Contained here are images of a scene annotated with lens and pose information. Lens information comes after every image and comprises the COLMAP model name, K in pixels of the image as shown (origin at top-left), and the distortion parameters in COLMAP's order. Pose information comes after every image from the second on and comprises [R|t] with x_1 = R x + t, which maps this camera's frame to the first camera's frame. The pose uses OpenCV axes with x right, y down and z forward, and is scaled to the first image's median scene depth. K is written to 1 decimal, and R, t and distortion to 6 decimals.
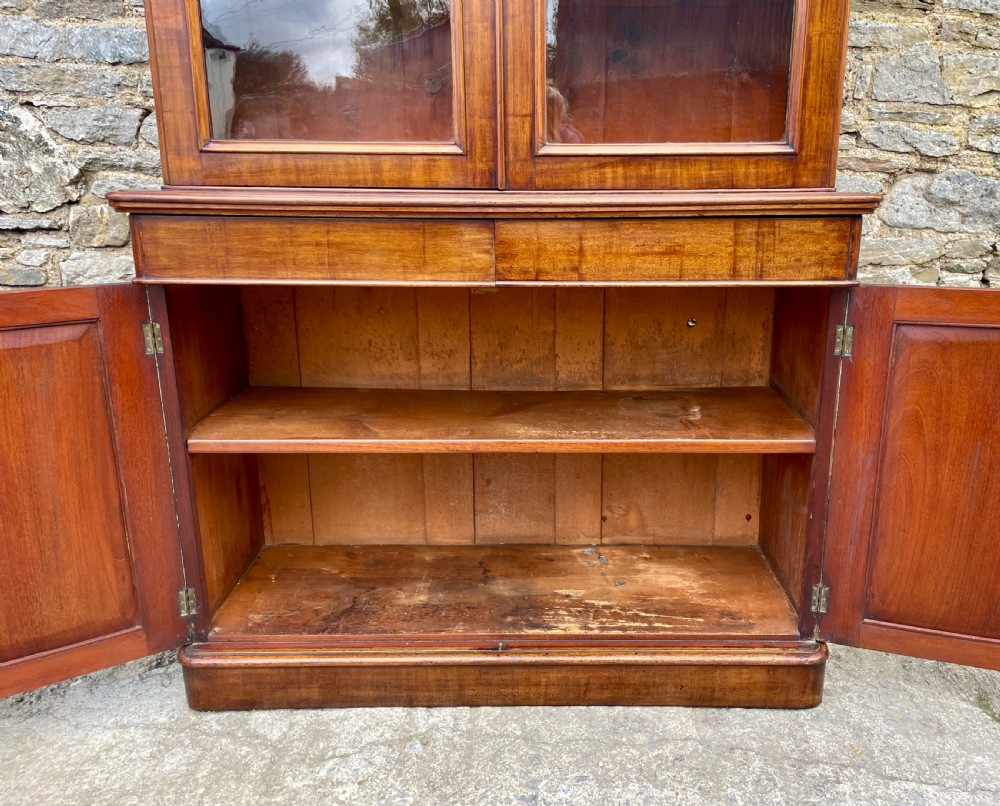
lens RADIAL K [[823.8, 0, 549.3], [0, 823.8, 396.5], [0, 0, 1]] dist [0.089246, -0.117472]
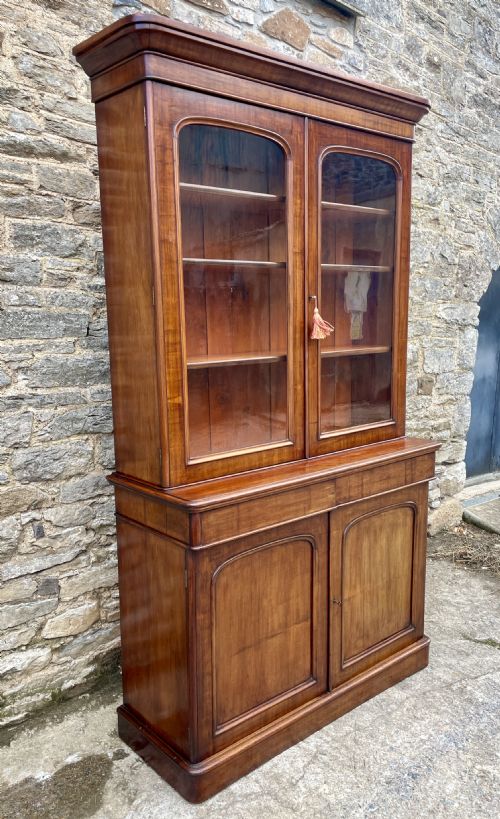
lens RADIAL K [[679.6, 0, 271.4], [0, 679.6, 416.1], [0, 0, 1]] dist [0.073596, -0.090033]
pose [[0.746897, -0.117426, 0.654489, -1.134537], [0.180884, 0.983045, -0.030049, -0.300802], [-0.639864, 0.140830, 0.755474, -0.199223]]
